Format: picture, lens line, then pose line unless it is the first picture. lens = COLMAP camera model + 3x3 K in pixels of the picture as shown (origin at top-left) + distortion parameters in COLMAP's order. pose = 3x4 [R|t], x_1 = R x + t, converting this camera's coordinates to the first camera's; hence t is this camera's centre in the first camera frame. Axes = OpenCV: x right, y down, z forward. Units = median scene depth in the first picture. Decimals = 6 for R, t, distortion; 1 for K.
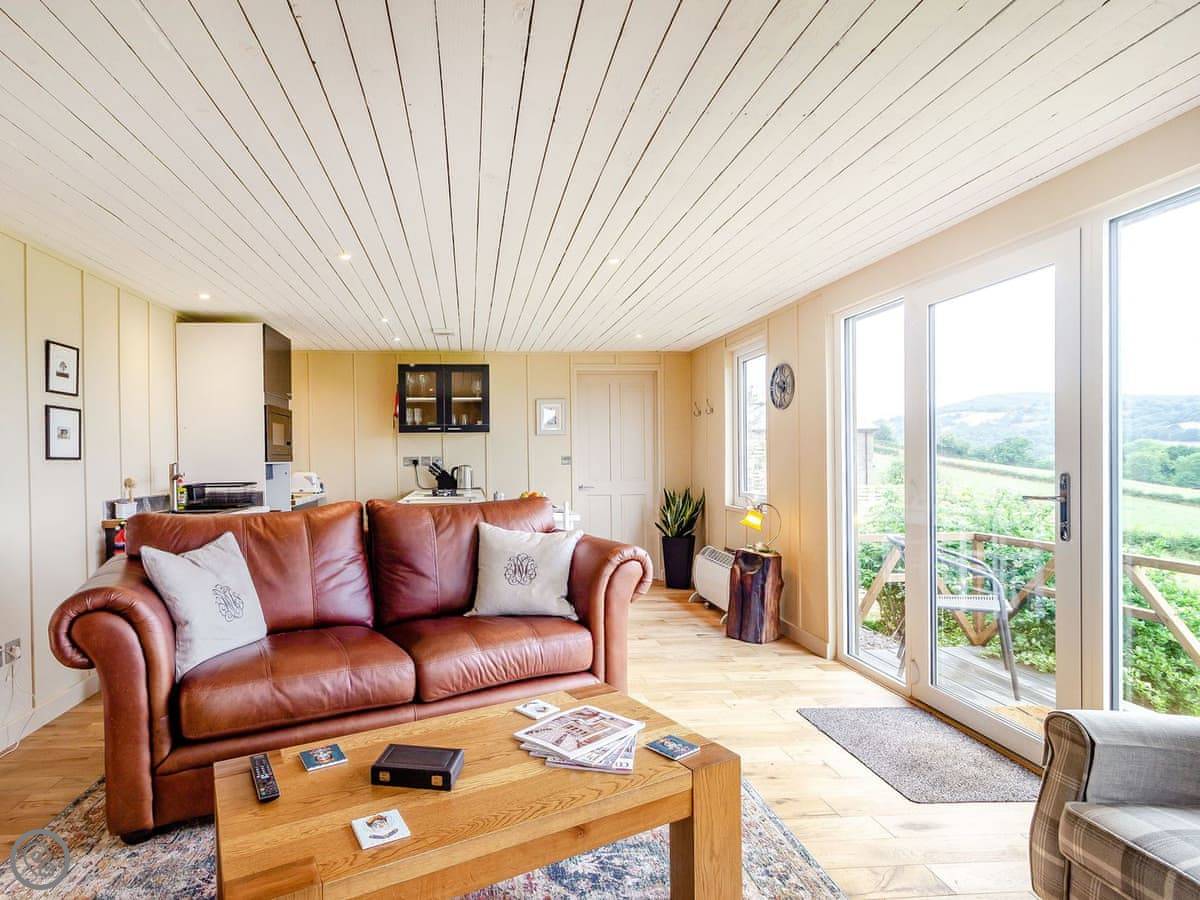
lens RADIAL K [[646.4, 0, 531.5], [0, 646.4, 470.7], [0, 0, 1]] dist [0.005141, 0.002154]
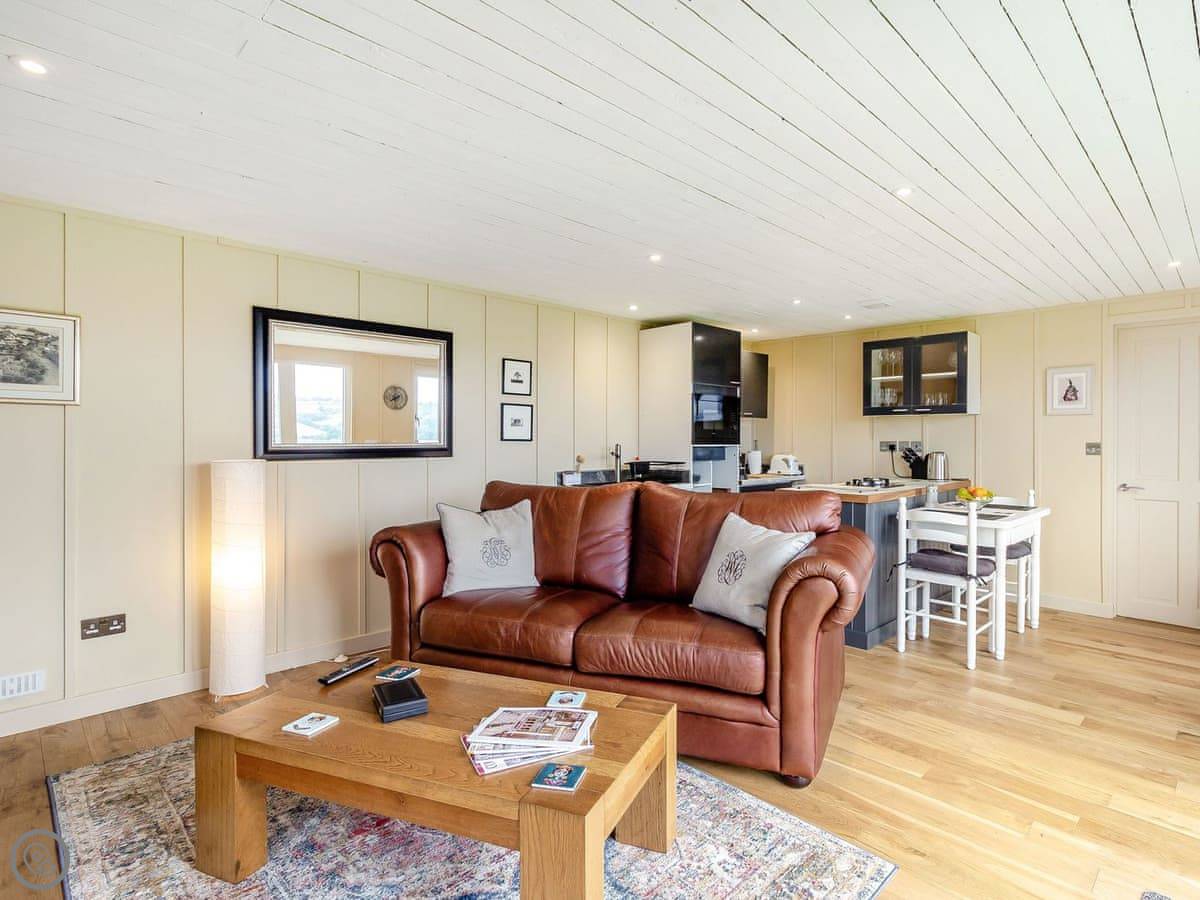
lens RADIAL K [[646.4, 0, 641.8], [0, 646.4, 439.5], [0, 0, 1]] dist [0.005141, 0.002154]
pose [[0.665814, 0.012195, -0.746018, 0.358794], [-0.026093, 0.999635, -0.006947, -0.011843], [0.745661, 0.024091, 0.665890, 0.180751]]
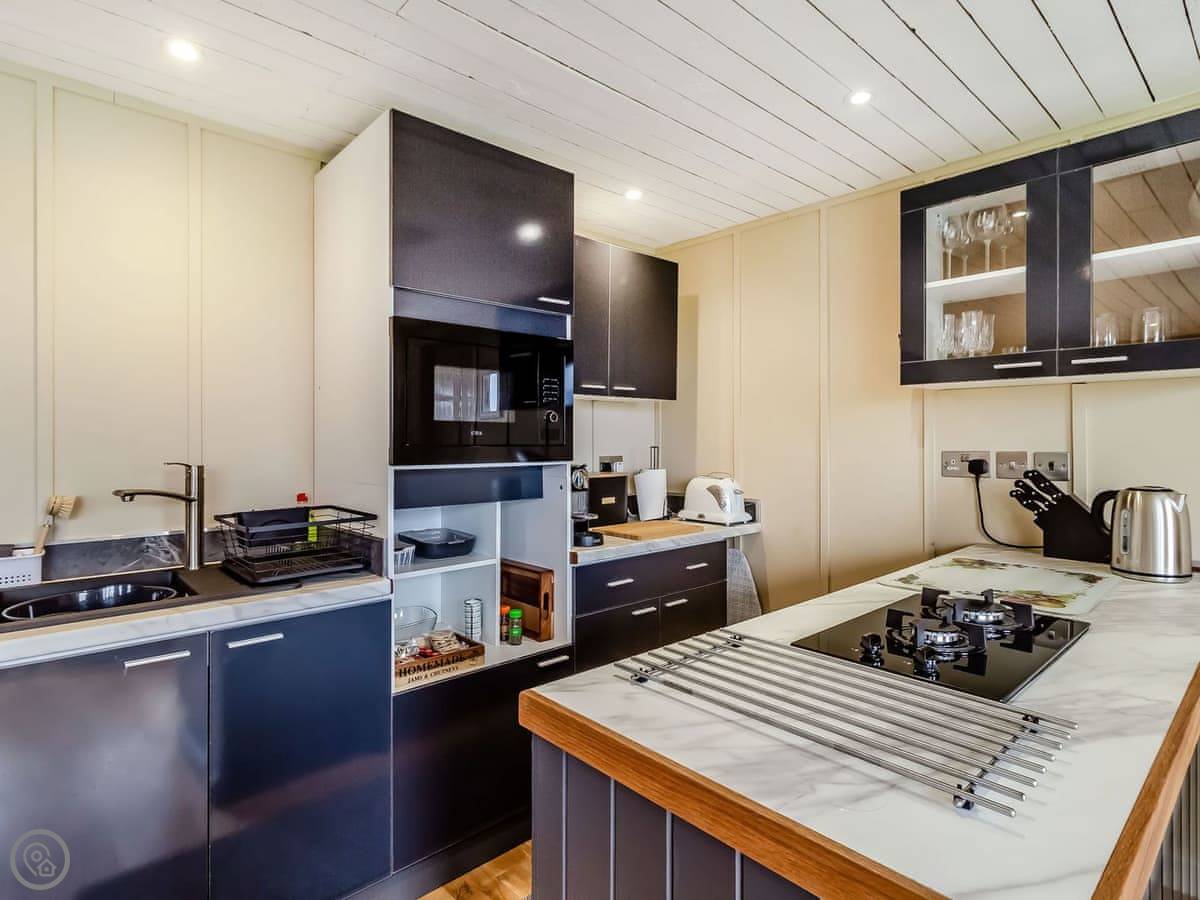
lens RADIAL K [[635.3, 0, 591.5], [0, 635.3, 437.4], [0, 0, 1]] dist [0.002428, 0.000486]
pose [[0.614990, 0.011063, -0.788457, -0.044848], [-0.024663, 0.999682, -0.005210, -0.030548], [0.788149, 0.022649, 0.615067, 0.839726]]
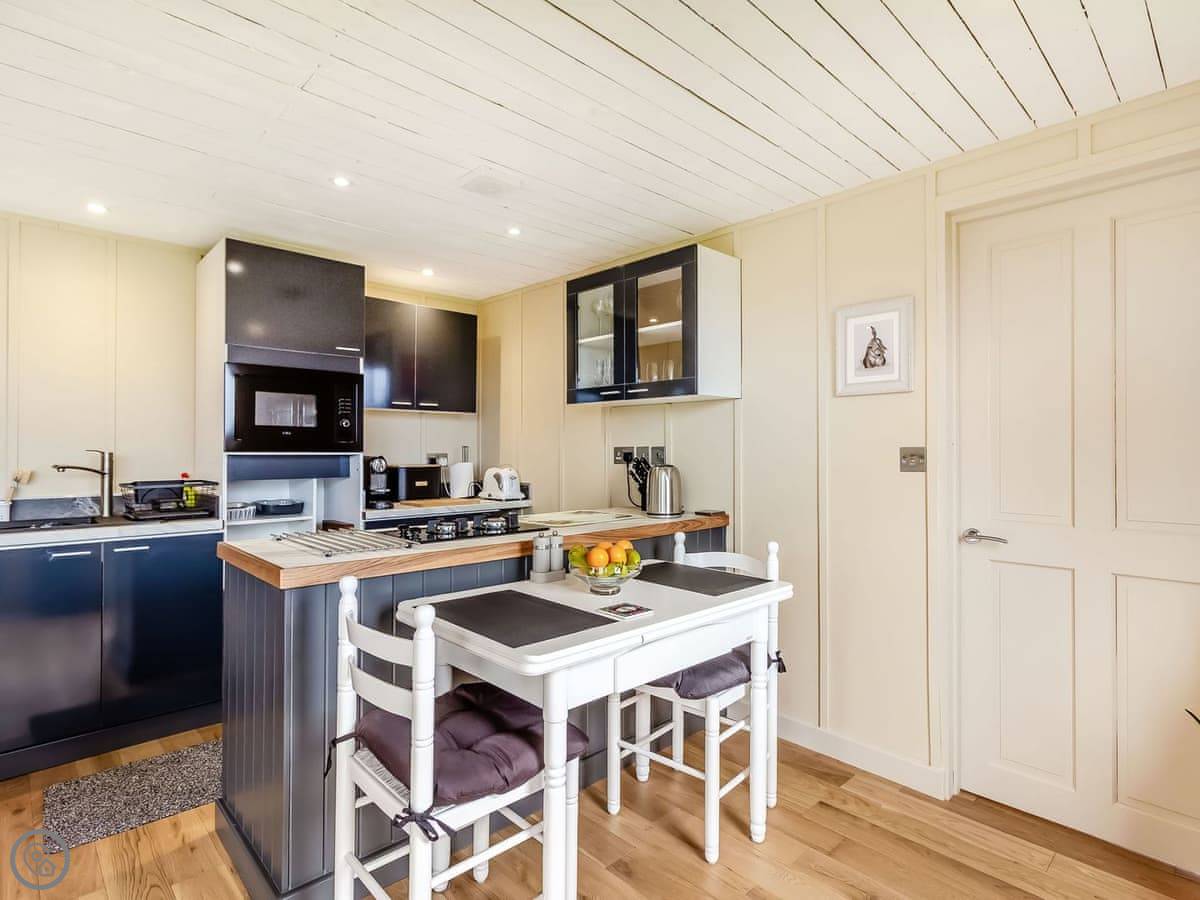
lens RADIAL K [[635.3, 0, 600.9], [0, 635.3, 446.4], [0, 0, 1]] dist [0.002428, 0.000486]
pose [[0.630480, 0.008486, -0.776159, 0.309151], [-0.026459, 0.999594, -0.010565, -0.021332], [0.775754, 0.027197, 0.630449, 0.871260]]
